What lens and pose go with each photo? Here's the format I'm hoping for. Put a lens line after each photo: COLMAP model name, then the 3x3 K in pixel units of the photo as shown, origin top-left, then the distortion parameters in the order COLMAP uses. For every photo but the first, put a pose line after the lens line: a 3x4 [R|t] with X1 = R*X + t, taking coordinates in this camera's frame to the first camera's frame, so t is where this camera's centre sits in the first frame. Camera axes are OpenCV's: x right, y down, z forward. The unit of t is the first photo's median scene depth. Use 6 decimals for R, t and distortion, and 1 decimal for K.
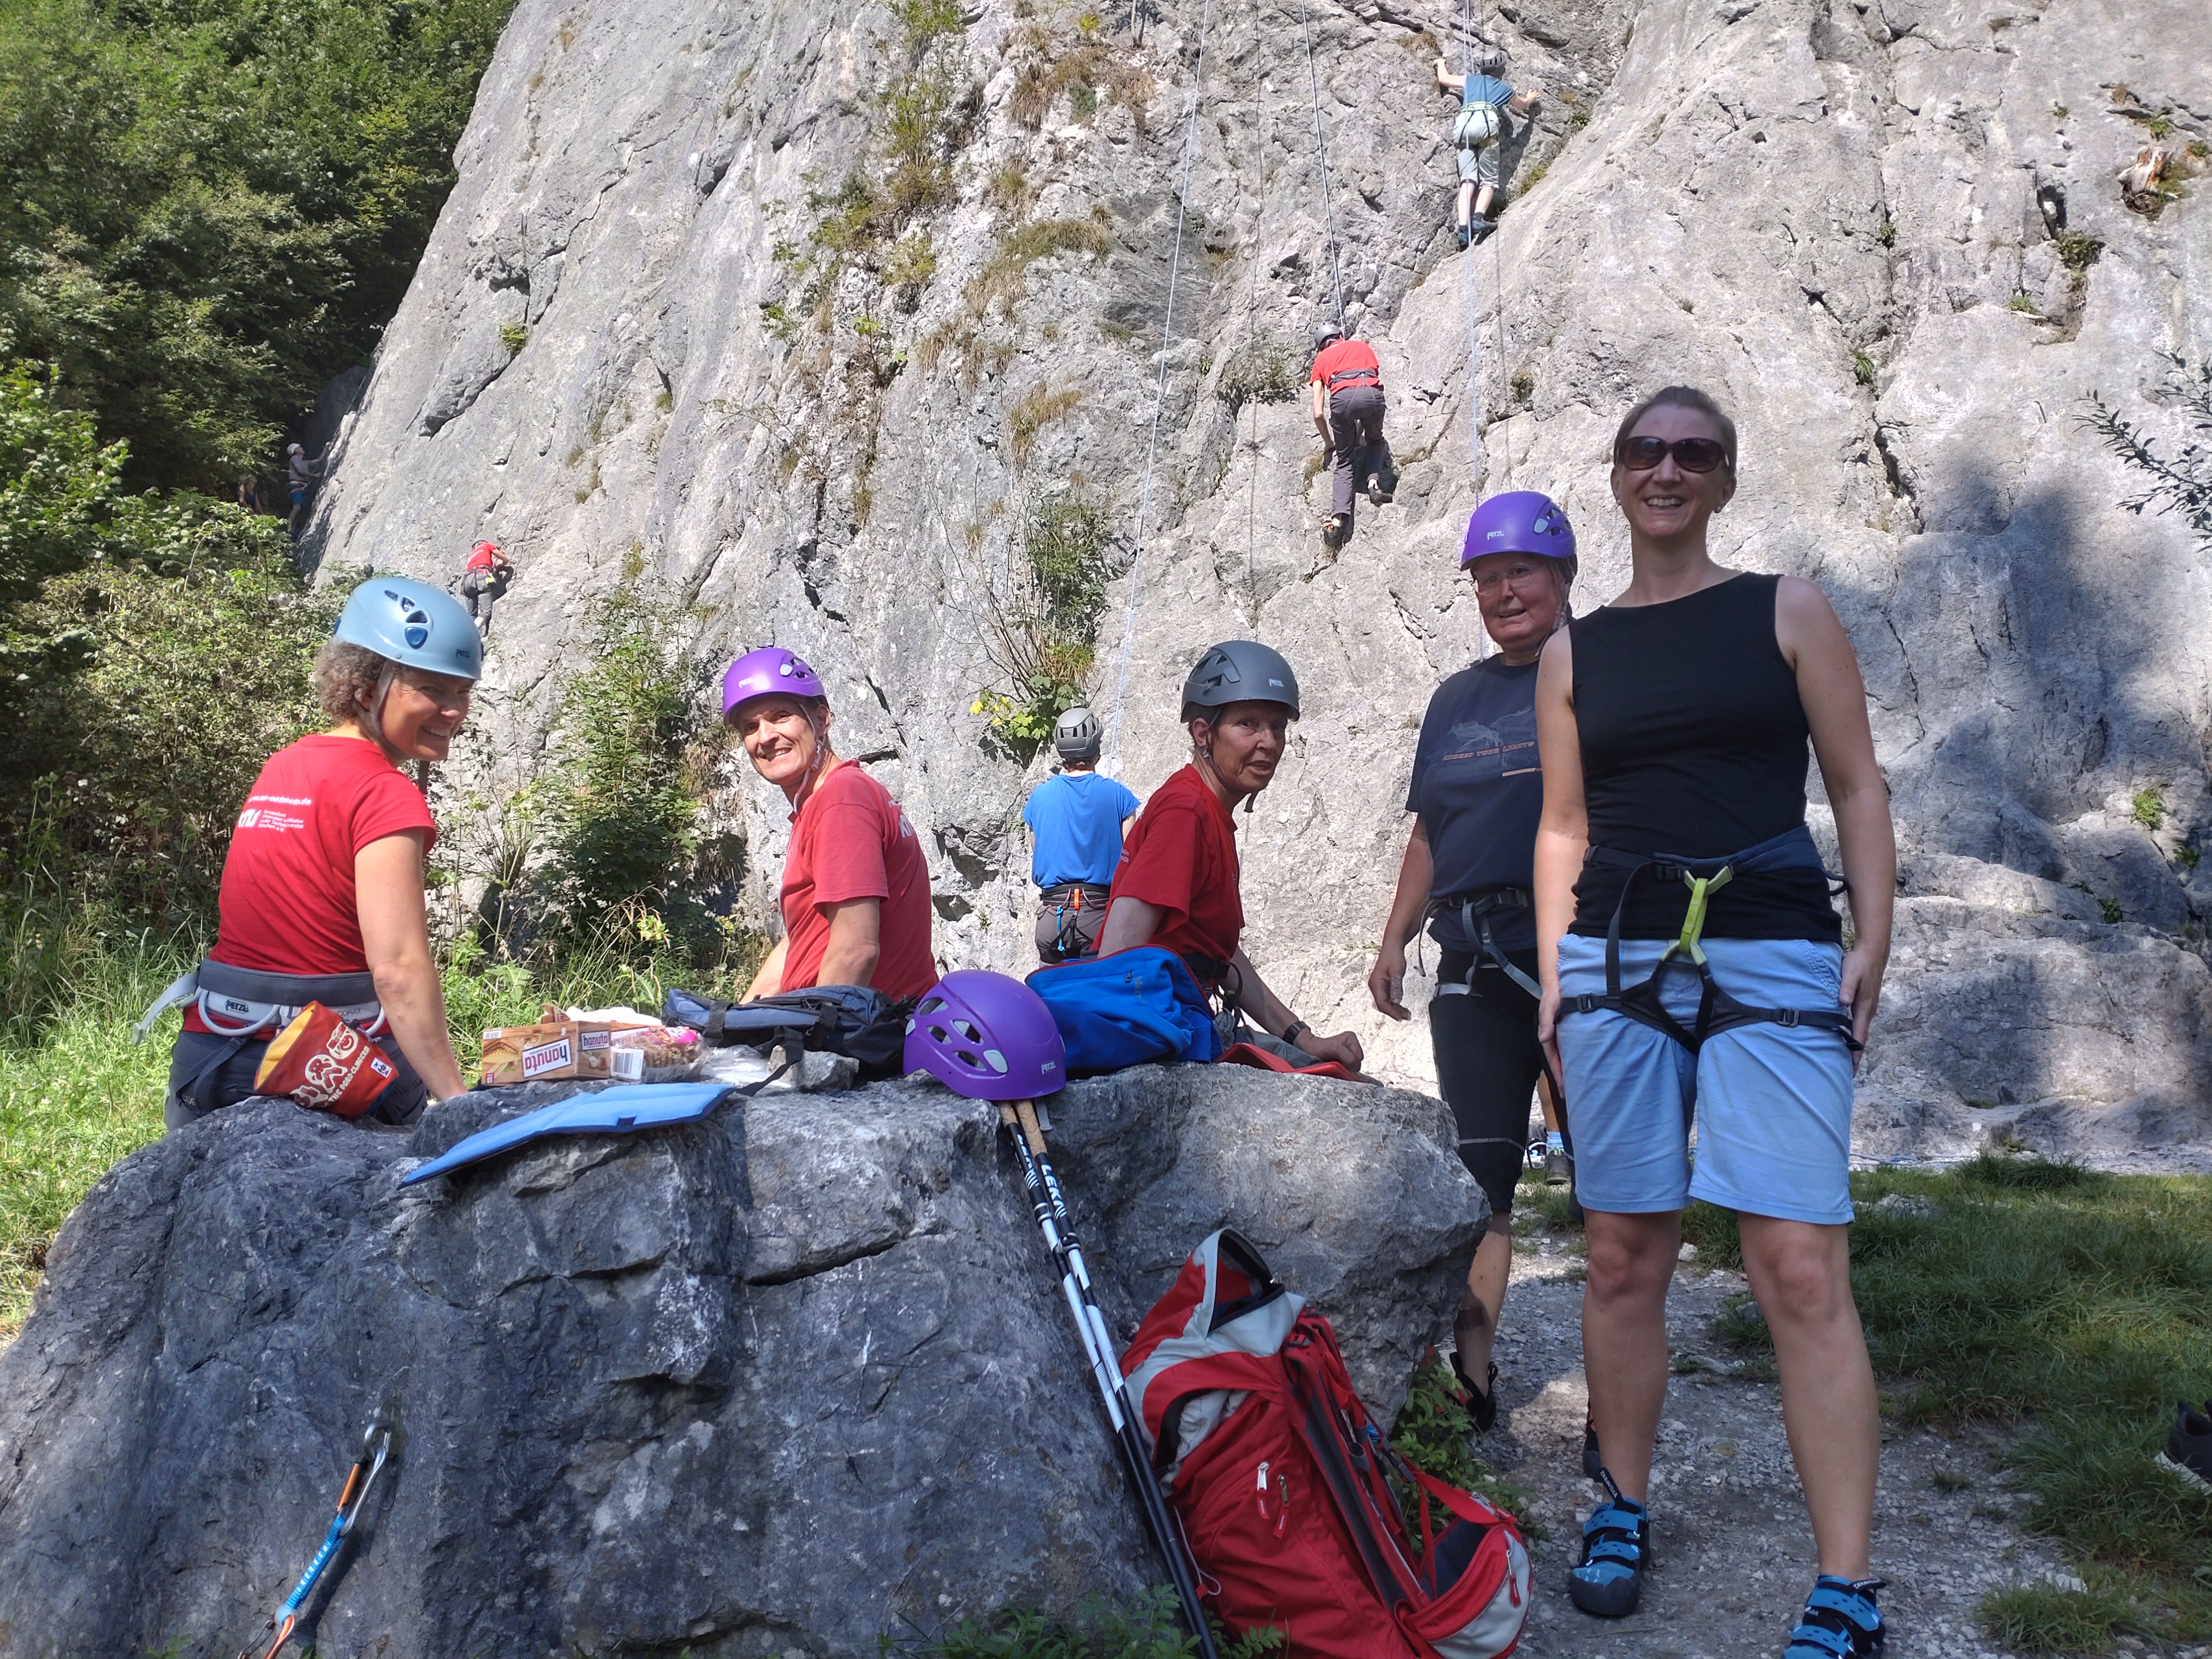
lens RADIAL K [[2005.1, 0, 1106.0], [0, 2005.1, 829.5], [0, 0, 1]] dist [0.099559, -0.190775]
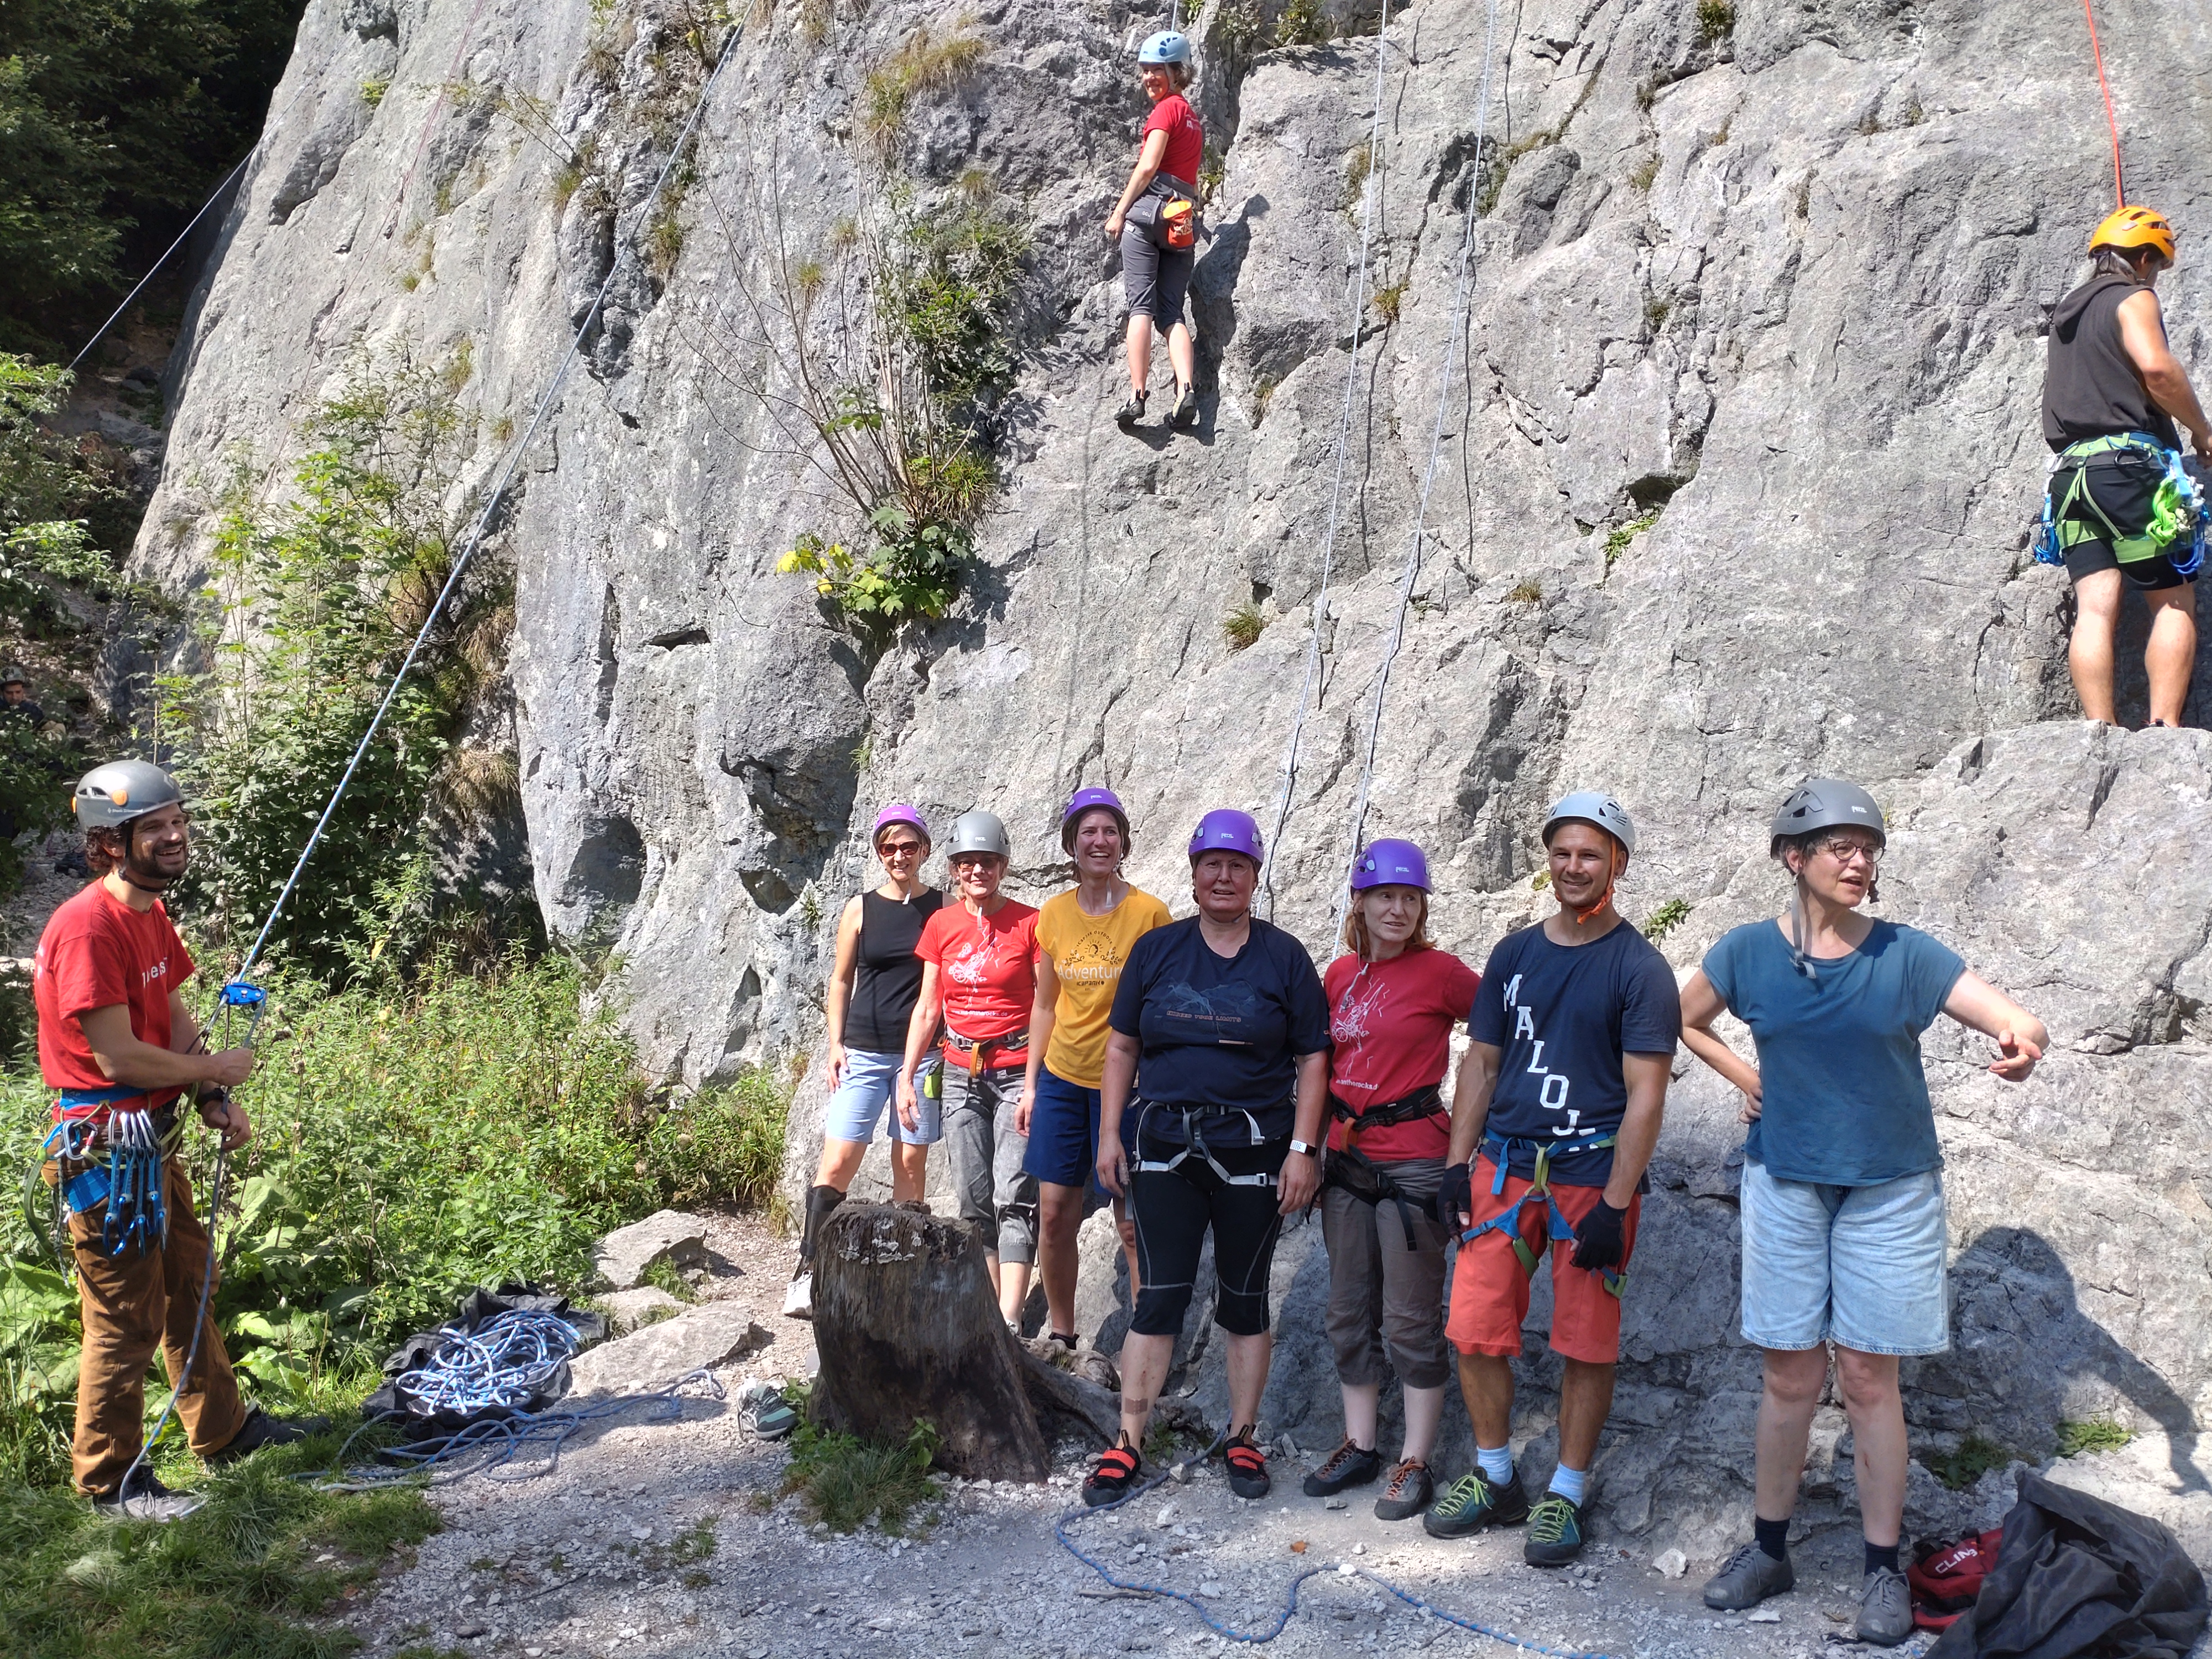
lens RADIAL K [[1918.6, 0, 1082.1], [0, 1918.6, 834.7], [0, 0, 1]] dist [0.080595, -0.173893]
pose [[0.998679, 0.008521, -0.050673, 0.048098], [-0.004480, 0.996838, 0.079339, -0.023180], [0.051189, -0.079007, 0.995559, 0.385877]]
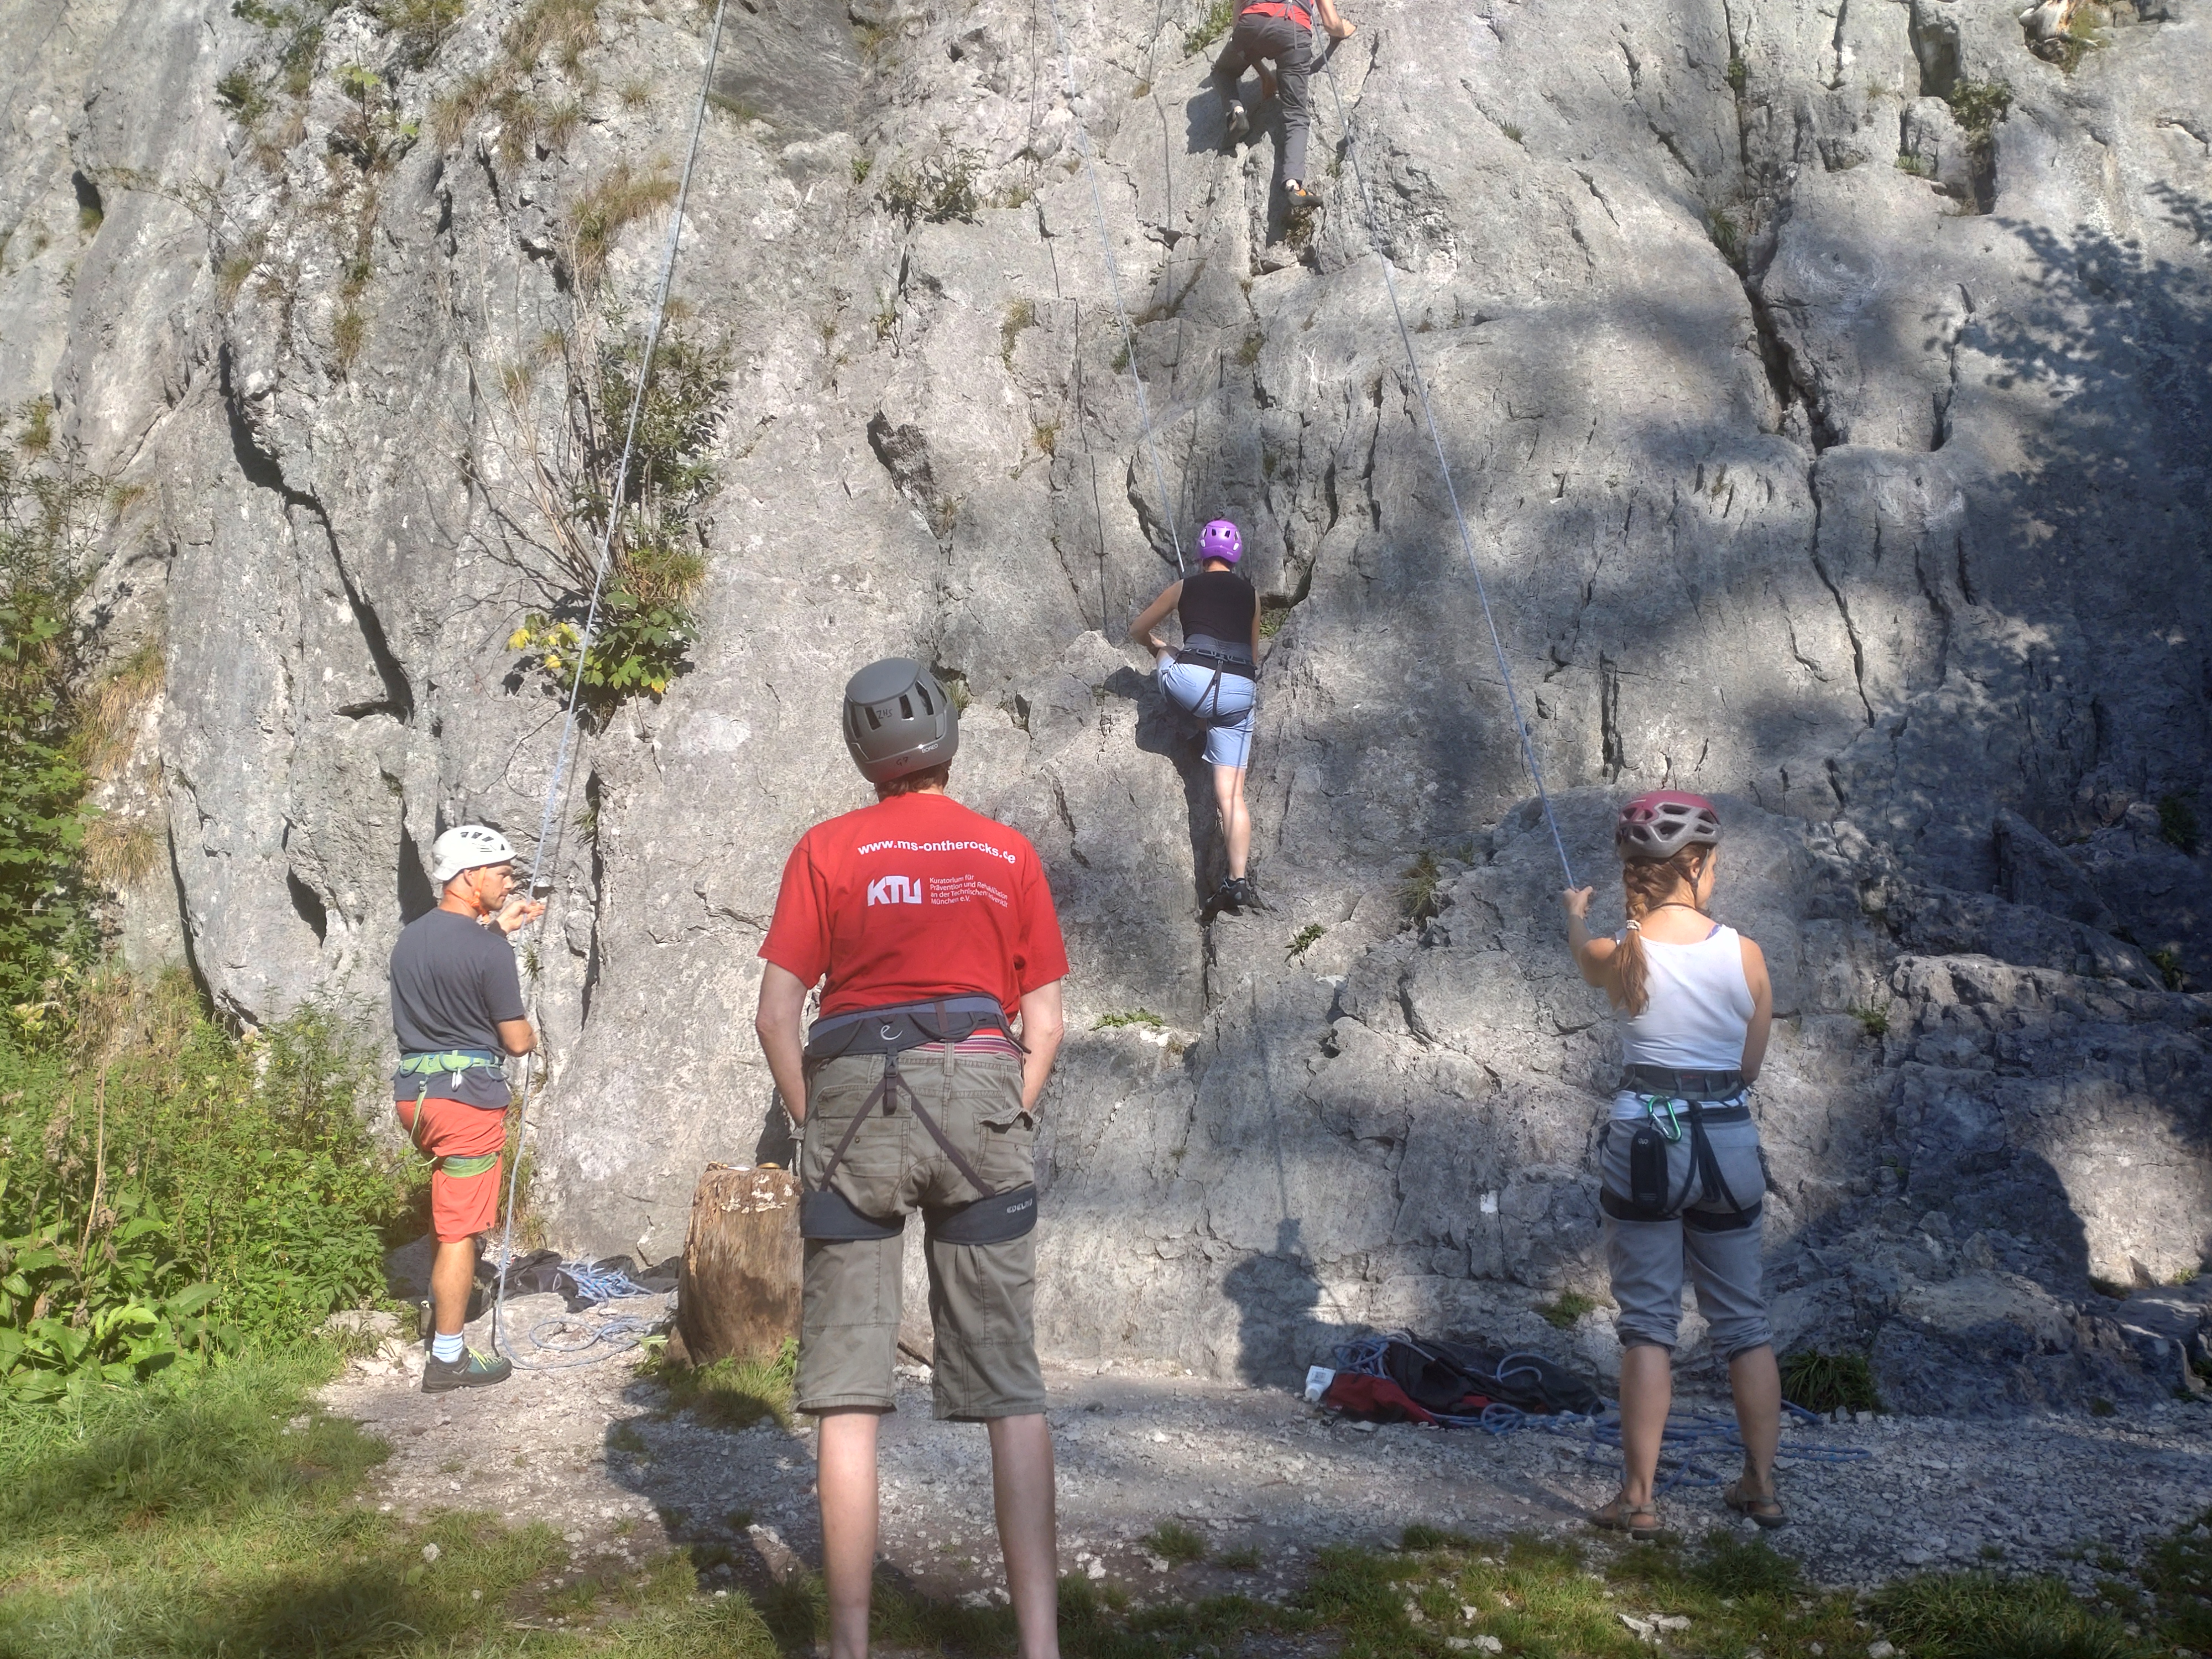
lens RADIAL K [[1909.8, 0, 1113.1], [0, 1909.8, 858.1], [0, 0, 1]] dist [0.084288, -0.147838]
pose [[0.974382, 0.006434, 0.224807, -0.015099], [-0.015253, 0.999180, 0.037515, -0.014341], [-0.224381, -0.039983, 0.973681, 0.310261]]
